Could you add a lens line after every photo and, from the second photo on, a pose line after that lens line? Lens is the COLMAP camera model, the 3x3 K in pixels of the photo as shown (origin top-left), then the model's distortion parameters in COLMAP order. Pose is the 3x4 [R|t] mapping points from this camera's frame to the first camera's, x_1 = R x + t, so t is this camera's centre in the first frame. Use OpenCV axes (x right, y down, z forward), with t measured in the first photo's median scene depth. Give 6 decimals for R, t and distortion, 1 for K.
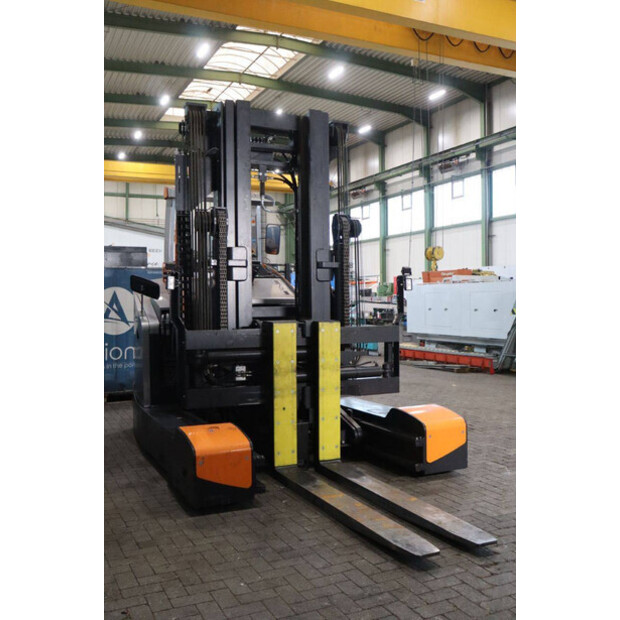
lens RADIAL K [[694.0, 0, 310.0], [0, 694.0, 310.0], [0, 0, 1]] dist [-0.061279, 0.036386]
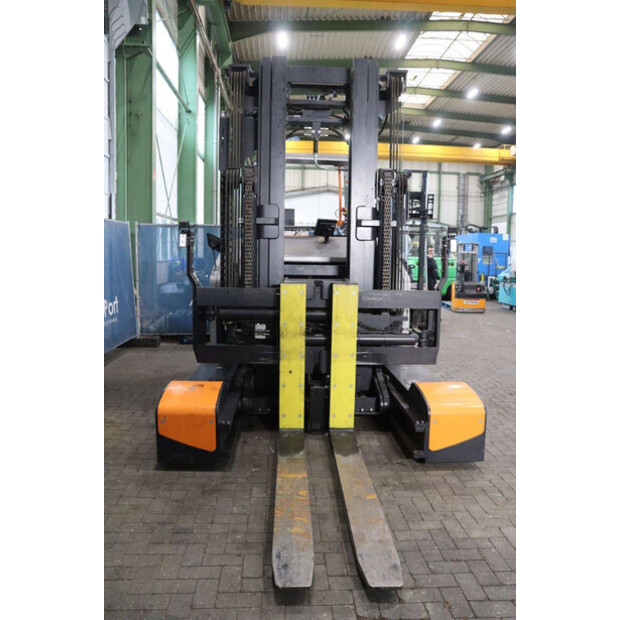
lens RADIAL K [[540.3, 0, 310.0], [0, 540.3, 310.0], [0, 0, 1]] dist [-0.167103, 0.179135]
pose [[0.914464, 0.064127, -0.399555, 0.276462], [-0.028982, 0.995207, 0.093395, -0.014593], [0.403629, -0.073826, 0.911939, 0.321069]]
